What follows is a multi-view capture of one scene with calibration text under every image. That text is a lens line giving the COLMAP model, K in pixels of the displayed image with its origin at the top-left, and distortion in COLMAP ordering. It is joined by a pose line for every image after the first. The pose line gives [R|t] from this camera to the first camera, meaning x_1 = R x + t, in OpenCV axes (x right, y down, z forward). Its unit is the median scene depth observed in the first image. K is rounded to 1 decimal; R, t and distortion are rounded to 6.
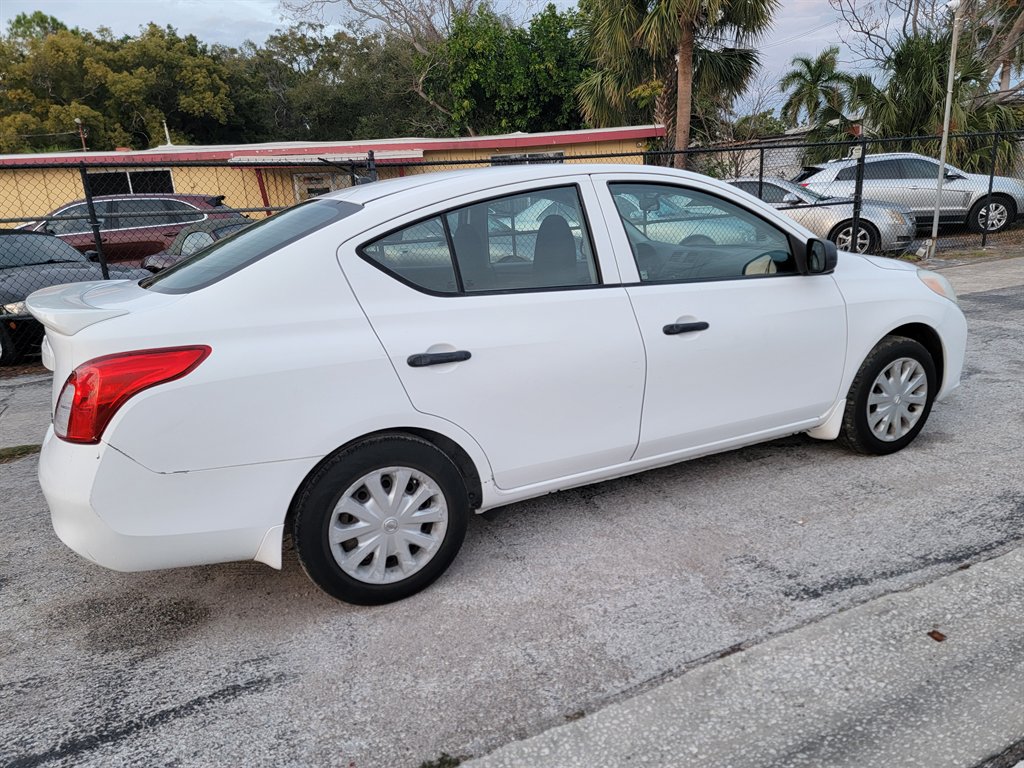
lens RADIAL K [[709.7, 0, 509.6], [0, 709.7, 391.6], [0, 0, 1]] dist [0.077045, -0.066521]
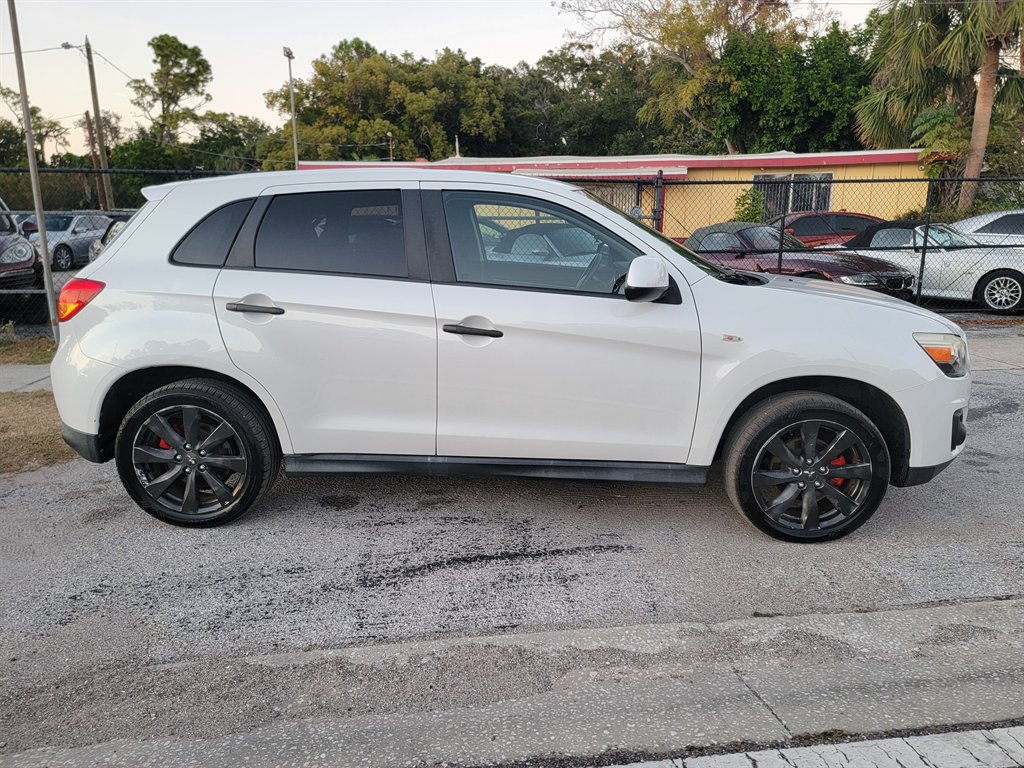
lens RADIAL K [[709.7, 0, 514.2], [0, 709.7, 385.0], [0, 0, 1]] dist [0.077045, -0.066521]
pose [[0.950086, 0.122078, -0.287113, -0.019967], [-0.129418, 0.991568, -0.006650, 0.014095], [0.283880, 0.043476, 0.957874, -0.049936]]
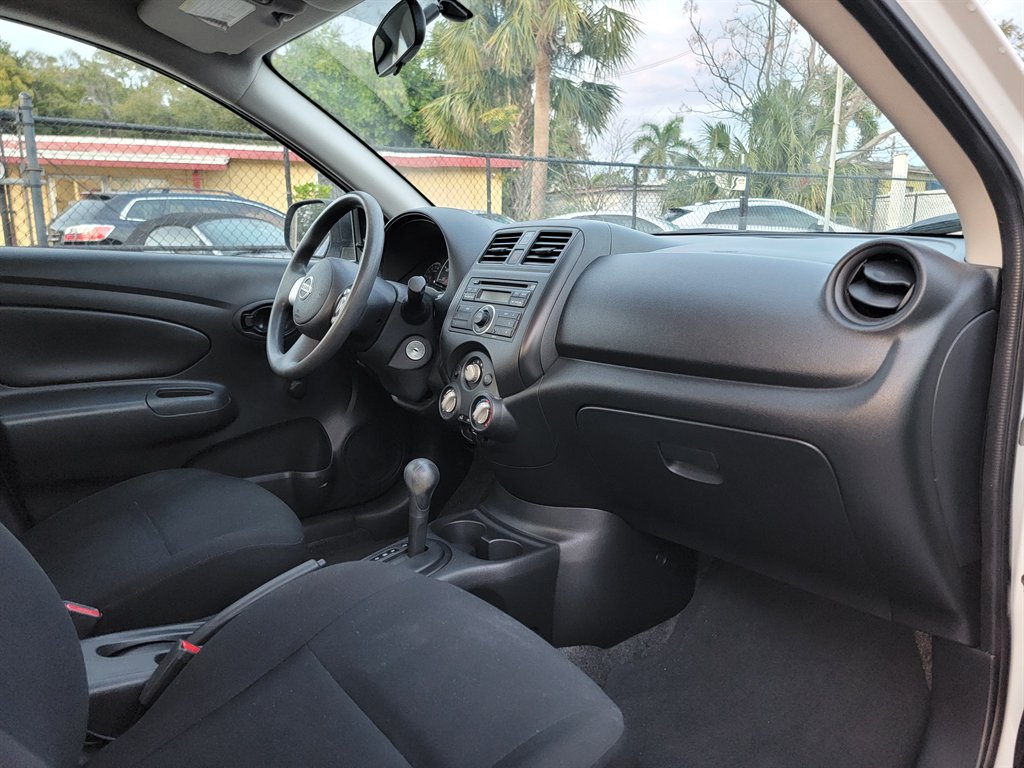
lens RADIAL K [[709.7, 0, 514.2], [0, 709.7, 380.9], [0, 0, 1]] dist [0.077045, -0.066521]
pose [[0.980537, 0.018321, 0.195476, 0.038314], [-0.003169, 0.996984, -0.077545, -0.022004], [-0.196308, 0.075416, 0.977638, 0.147360]]
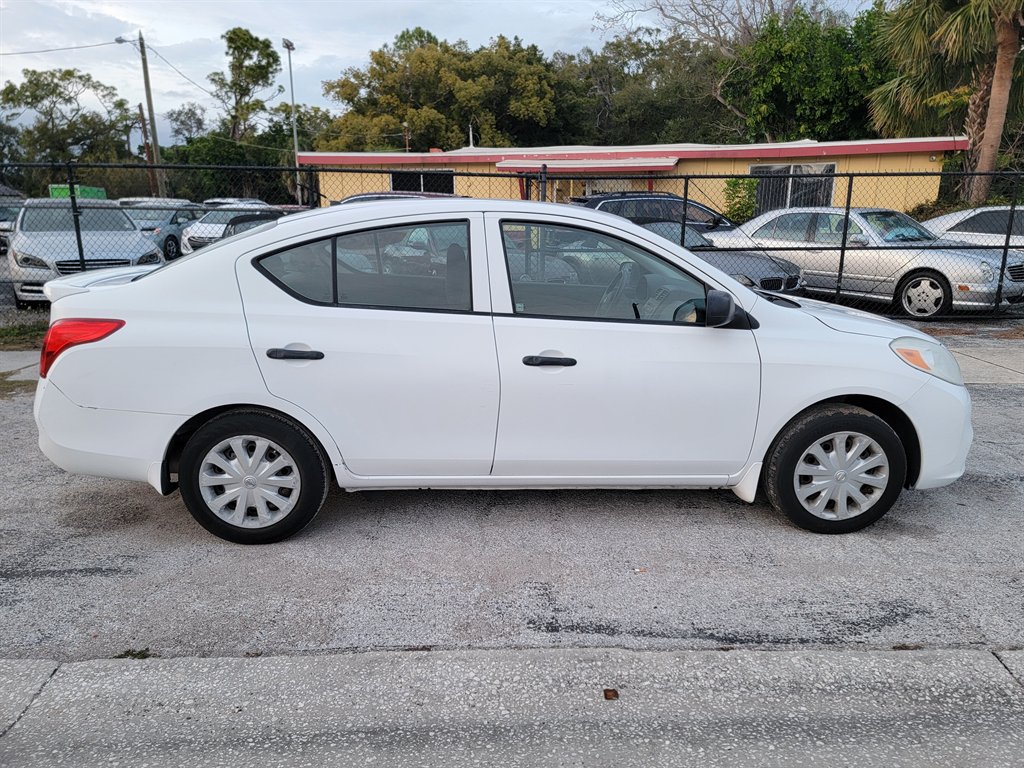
lens RADIAL K [[709.7, 0, 517.6], [0, 709.7, 390.6], [0, 0, 1]] dist [0.077045, -0.066521]
pose [[0.911999, 0.157805, -0.378623, 0.096026], [-0.158488, 0.986918, 0.029582, -0.011066], [0.378338, 0.033029, 0.925078, 0.001632]]
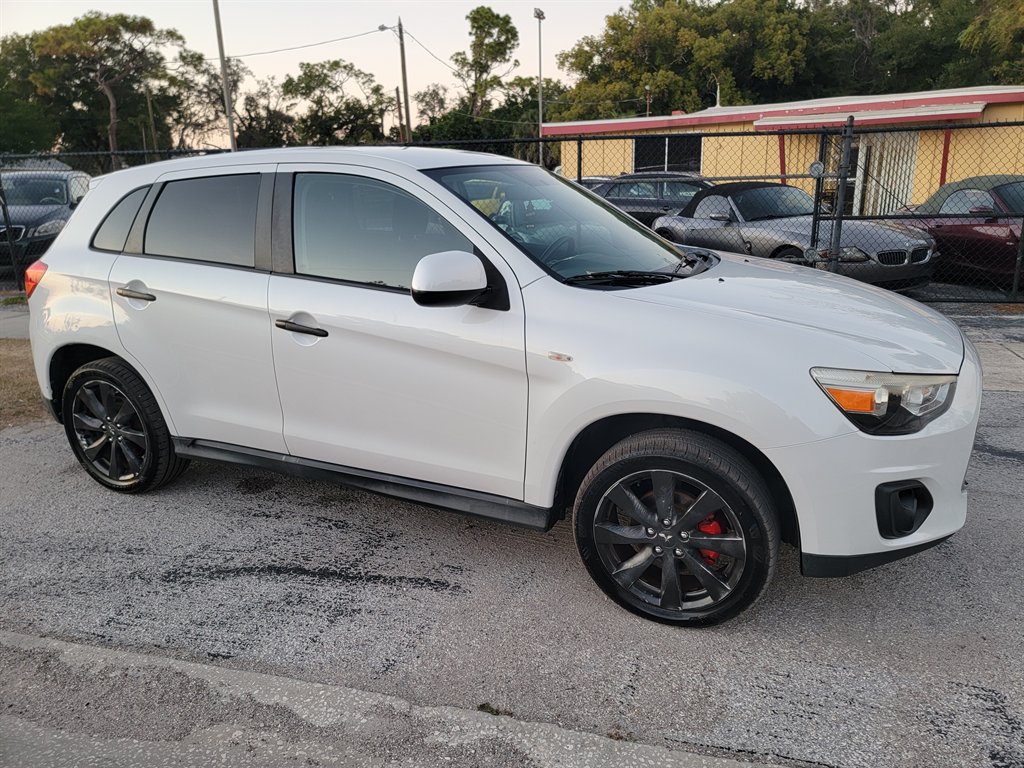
lens RADIAL K [[709.7, 0, 520.9], [0, 709.7, 386.5], [0, 0, 1]] dist [0.077045, -0.066521]
pose [[0.759157, 0.216258, -0.613932, 0.052451], [-0.185497, 0.975962, 0.114406, -0.011583], [0.623916, 0.027030, 0.781024, 0.013014]]
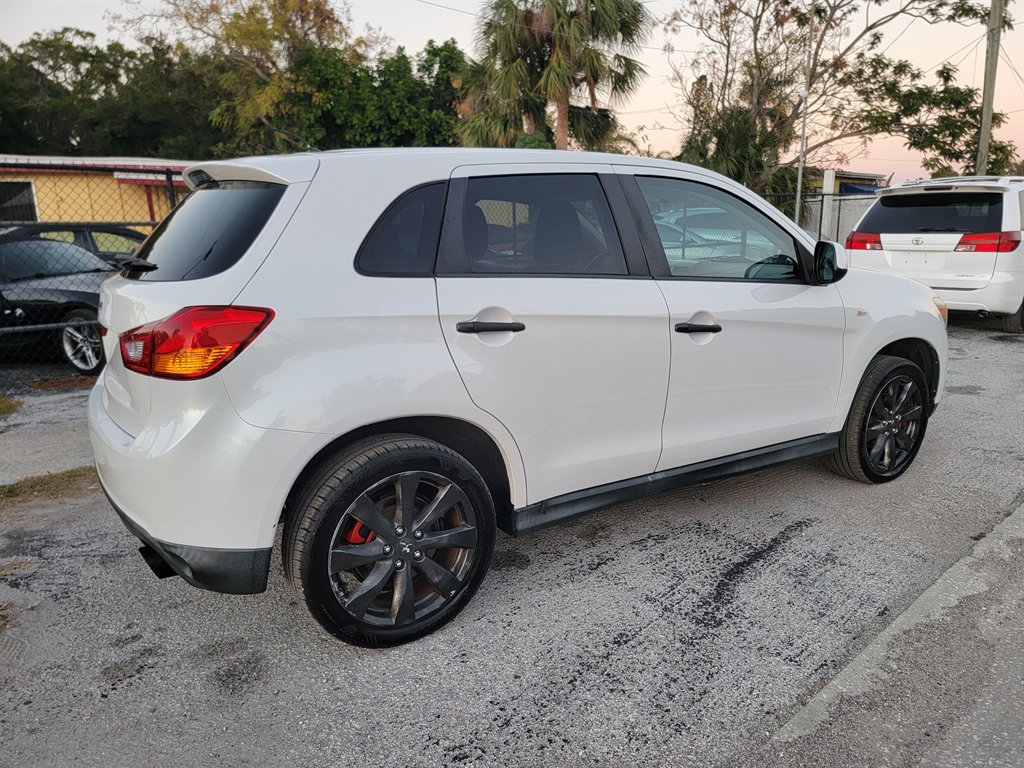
lens RADIAL K [[709.7, 0, 519.7], [0, 709.7, 404.3], [0, 0, 1]] dist [0.077045, -0.066521]
pose [[0.952680, -0.034262, 0.302039, -0.157604], [0.044695, 0.998617, -0.027697, 0.020412], [-0.300673, 0.039886, 0.952893, -0.029379]]
